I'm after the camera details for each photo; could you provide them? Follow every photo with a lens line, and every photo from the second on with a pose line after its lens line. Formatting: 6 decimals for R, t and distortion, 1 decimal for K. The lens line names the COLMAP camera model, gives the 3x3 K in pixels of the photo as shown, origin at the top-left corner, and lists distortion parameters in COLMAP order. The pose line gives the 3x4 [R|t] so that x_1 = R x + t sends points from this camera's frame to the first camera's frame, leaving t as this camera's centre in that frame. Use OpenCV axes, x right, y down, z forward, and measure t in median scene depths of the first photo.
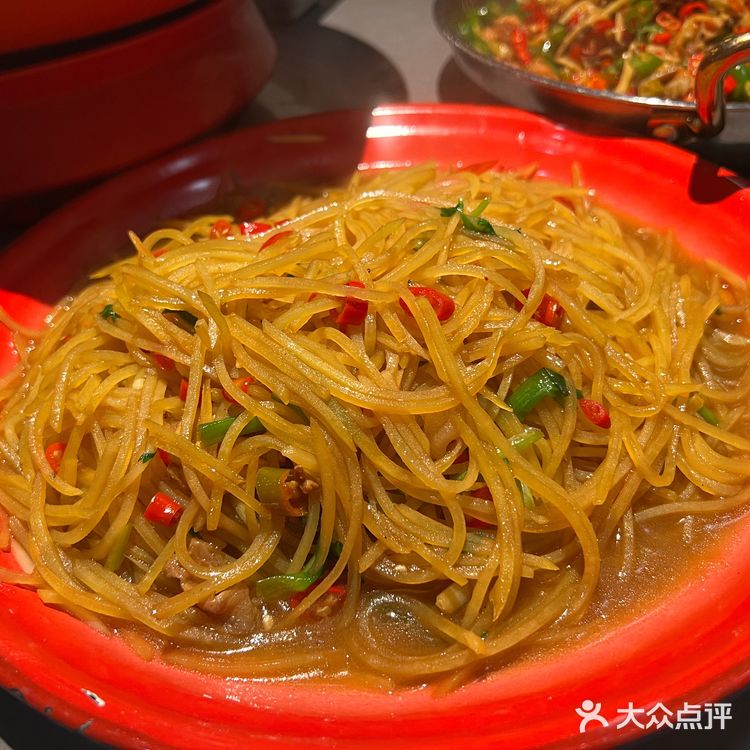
lens RADIAL K [[739.1, 0, 375.0], [0, 739.1, 375.0], [0, 0, 1]] dist [0.003842, -0.026452]
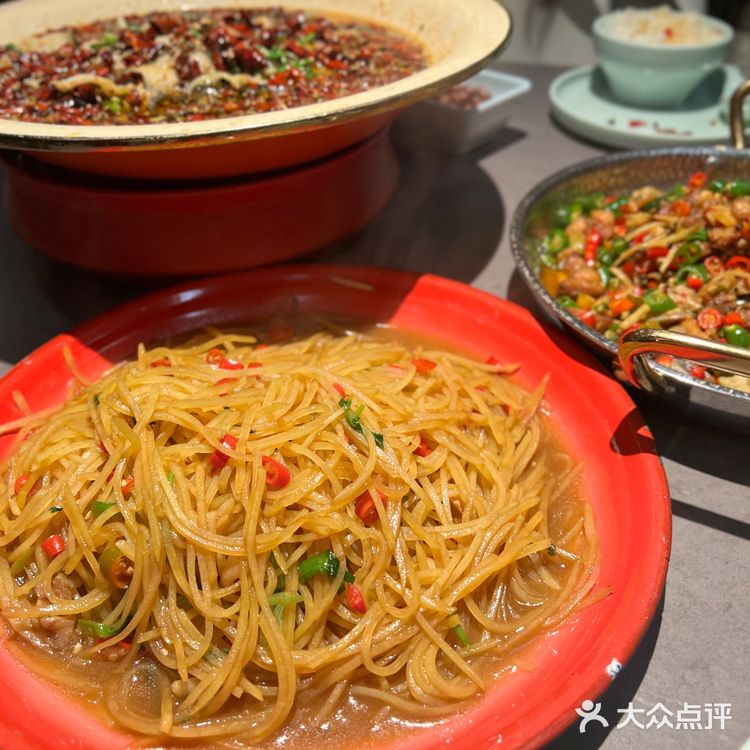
lens RADIAL K [[739.1, 0, 375.0], [0, 739.1, 375.0], [0, 0, 1]] dist [0.003842, -0.026452]
pose [[0.908949, 0.304822, -0.284421, 0.579464], [-0.319686, 0.947504, -0.006181, -0.320632], [0.267606, 0.096544, 0.958679, -0.258993]]
